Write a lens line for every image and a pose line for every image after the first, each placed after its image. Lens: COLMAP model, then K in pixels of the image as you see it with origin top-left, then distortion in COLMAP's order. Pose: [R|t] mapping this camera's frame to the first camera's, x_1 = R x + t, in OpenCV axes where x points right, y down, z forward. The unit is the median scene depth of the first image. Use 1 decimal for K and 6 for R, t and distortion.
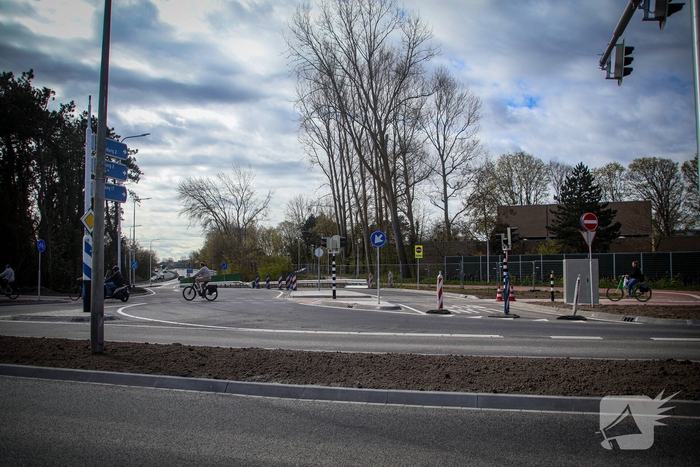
lens RADIAL K [[596.2, 0, 349.8], [0, 596.2, 235.0], [0, 0, 1]] dist [-0.106365, 0.069291]
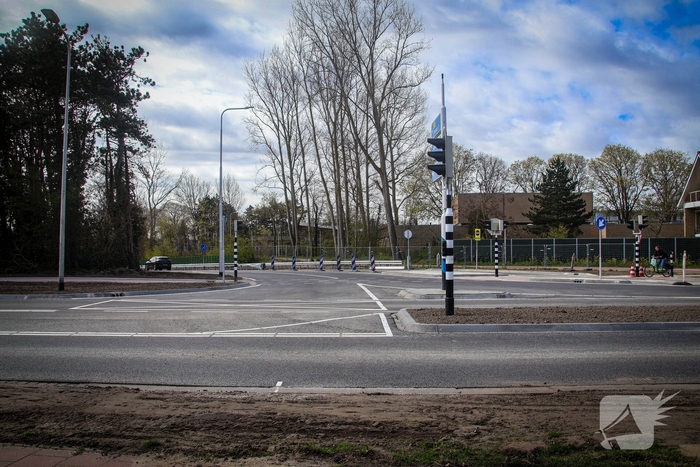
lens RADIAL K [[596.2, 0, 346.4], [0, 596.2, 246.5], [0, 0, 1]] dist [-0.106365, 0.069291]
pose [[0.958813, 0.003774, 0.284014, -0.306490], [-0.017340, 0.998824, 0.045268, 0.003640], [-0.283510, -0.048328, 0.957751, 0.020849]]
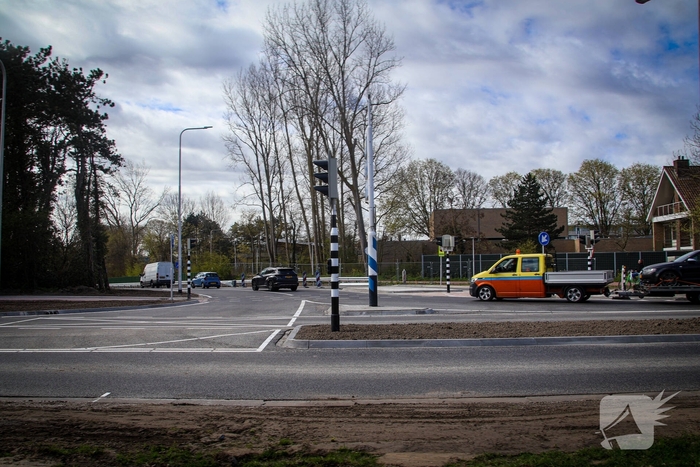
lens RADIAL K [[596.2, 0, 349.7], [0, 596.2, 258.8], [0, 0, 1]] dist [-0.106365, 0.069291]
pose [[0.957390, -0.001132, 0.288797, -0.266127], [-0.010737, 0.999161, 0.039512, 0.001460], [-0.288600, -0.040929, 0.956575, -0.000089]]
